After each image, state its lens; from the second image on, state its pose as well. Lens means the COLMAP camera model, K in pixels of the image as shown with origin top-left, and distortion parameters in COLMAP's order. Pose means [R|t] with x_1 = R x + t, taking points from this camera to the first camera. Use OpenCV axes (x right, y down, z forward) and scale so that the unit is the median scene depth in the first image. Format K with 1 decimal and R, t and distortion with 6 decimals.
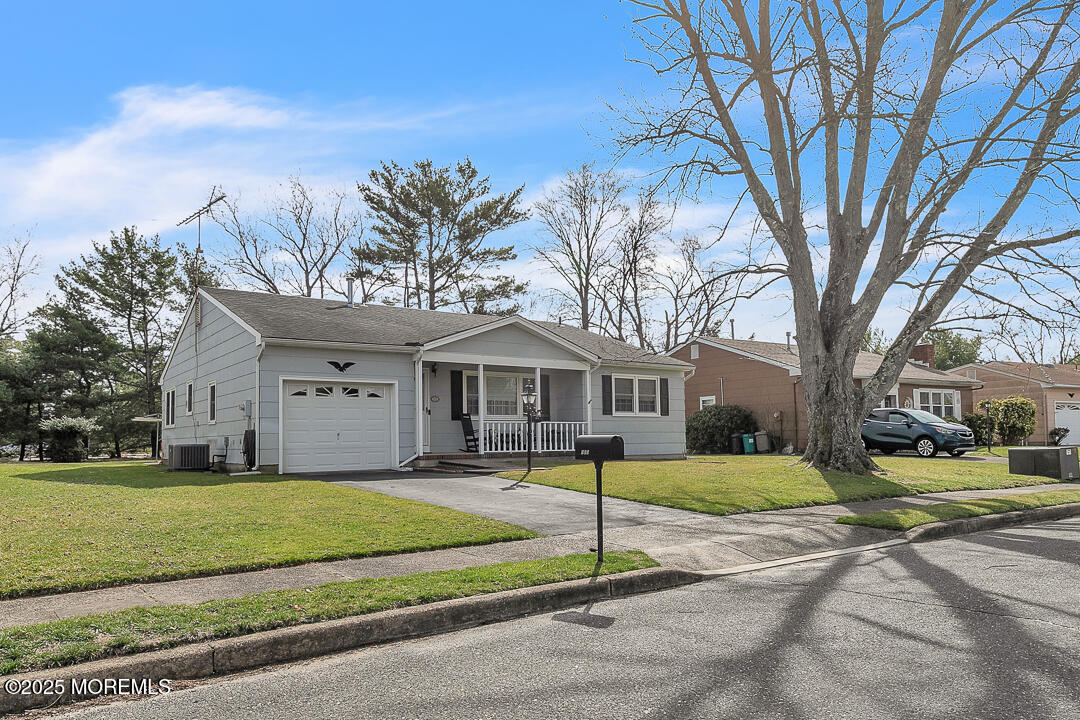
lens RADIAL K [[743.7, 0, 539.5], [0, 743.7, 418.1], [0, 0, 1]] dist [0.000555, 0.000088]
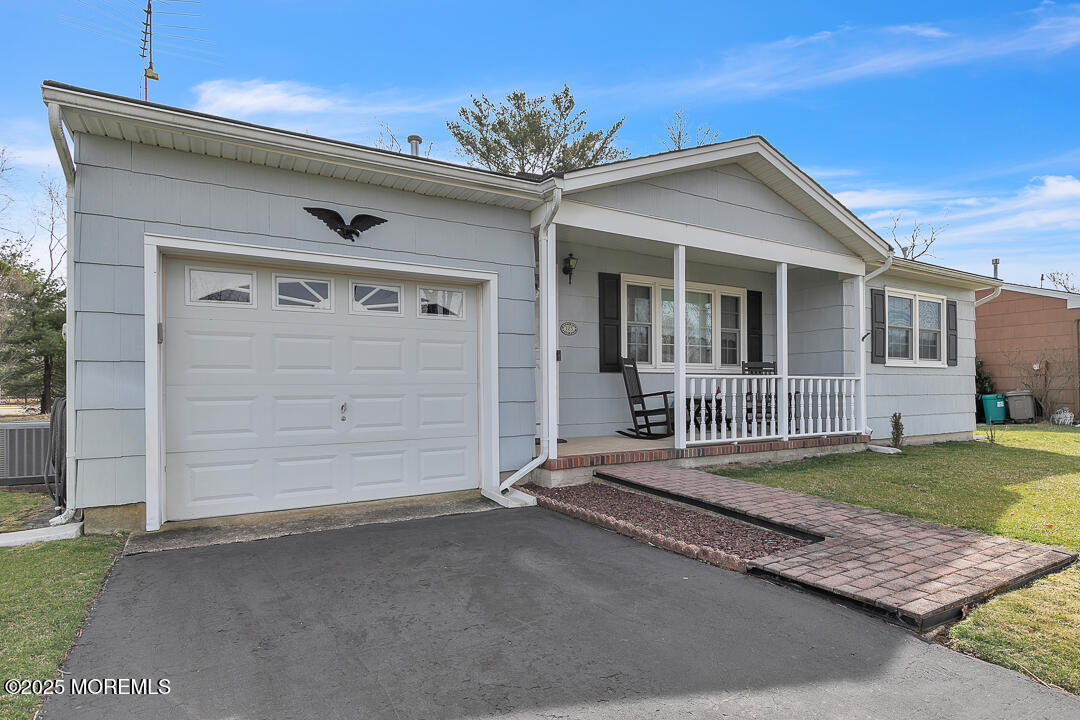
lens RADIAL K [[554.2, 0, 541.6], [0, 554.2, 389.8], [0, 0, 1]] dist [0.000956, 0.000099]
pose [[0.995905, 0.005703, -0.090228, -0.121537], [-0.002864, 0.999498, 0.031558, 0.002866], [0.090363, -0.031170, 0.995421, 0.614394]]
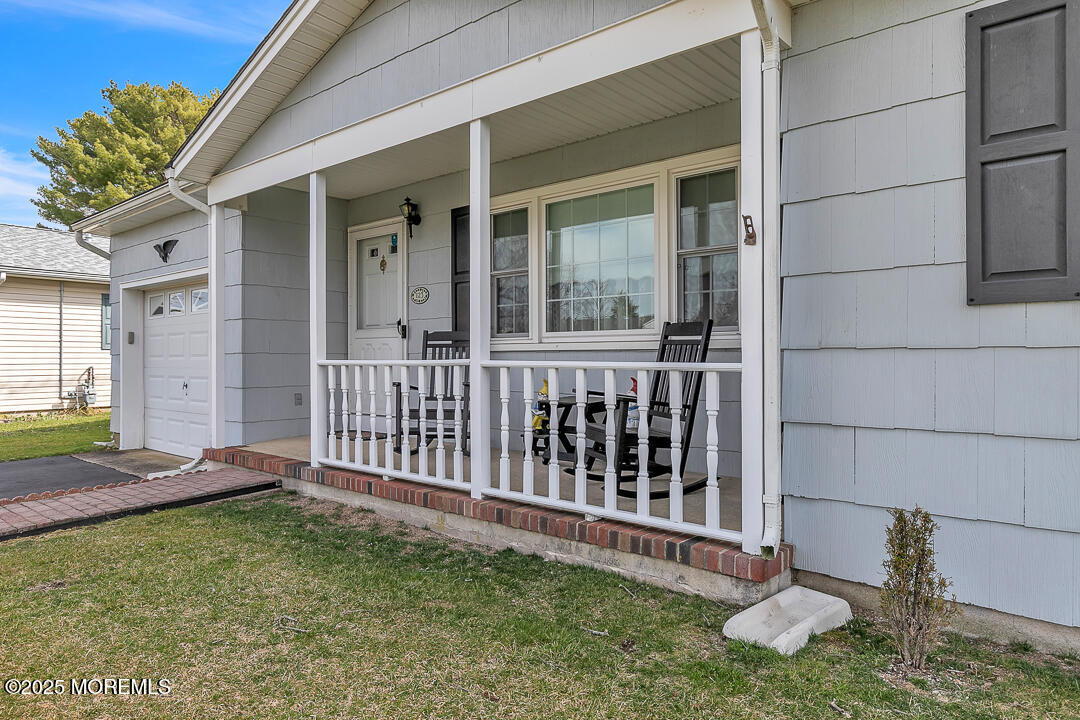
lens RADIAL K [[683.7, 0, 518.7], [0, 683.7, 360.6], [0, 0, 1]] dist [-0.002089, -0.000492]
pose [[0.233534, 0.014639, -0.972238, 0.198606], [0.026389, 0.999423, 0.021387, 0.000681], [0.971990, -0.030651, 0.233013, 0.940800]]
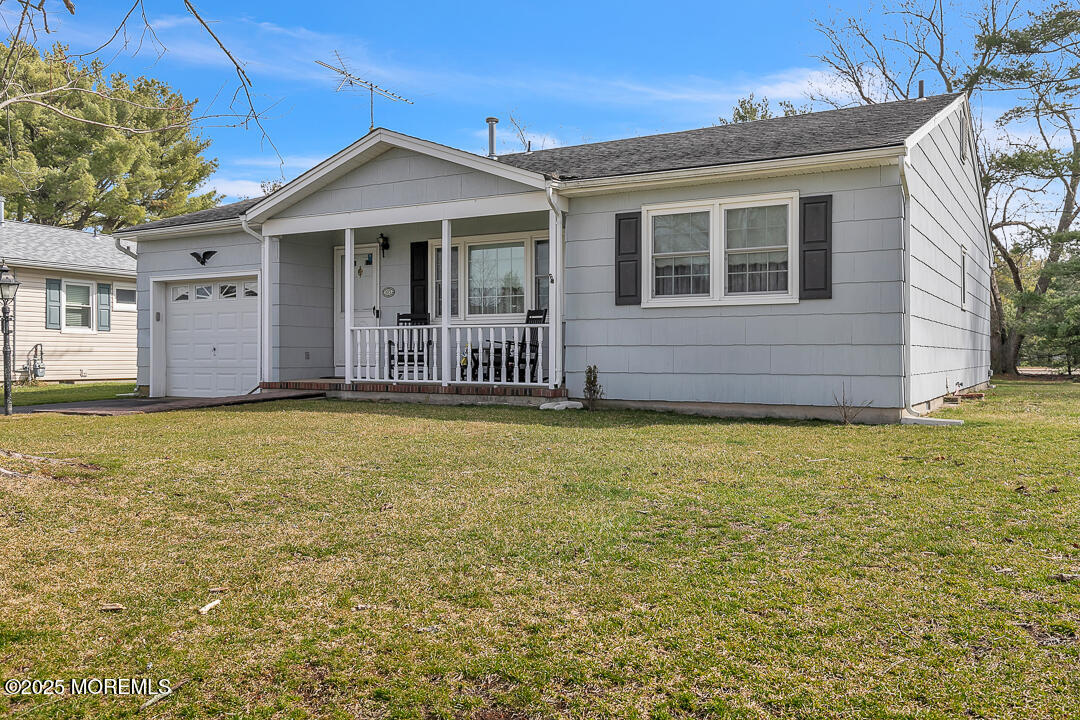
lens RADIAL K [[897.6, 0, 542.6], [0, 897.6, 344.7], [0, 0, 1]] dist [0.010069, 0.003516]
pose [[0.408388, -0.000772, -0.912808, 0.576573], [0.020205, 0.999762, 0.008194, 0.013943], [0.912585, -0.021789, 0.408306, 0.789059]]
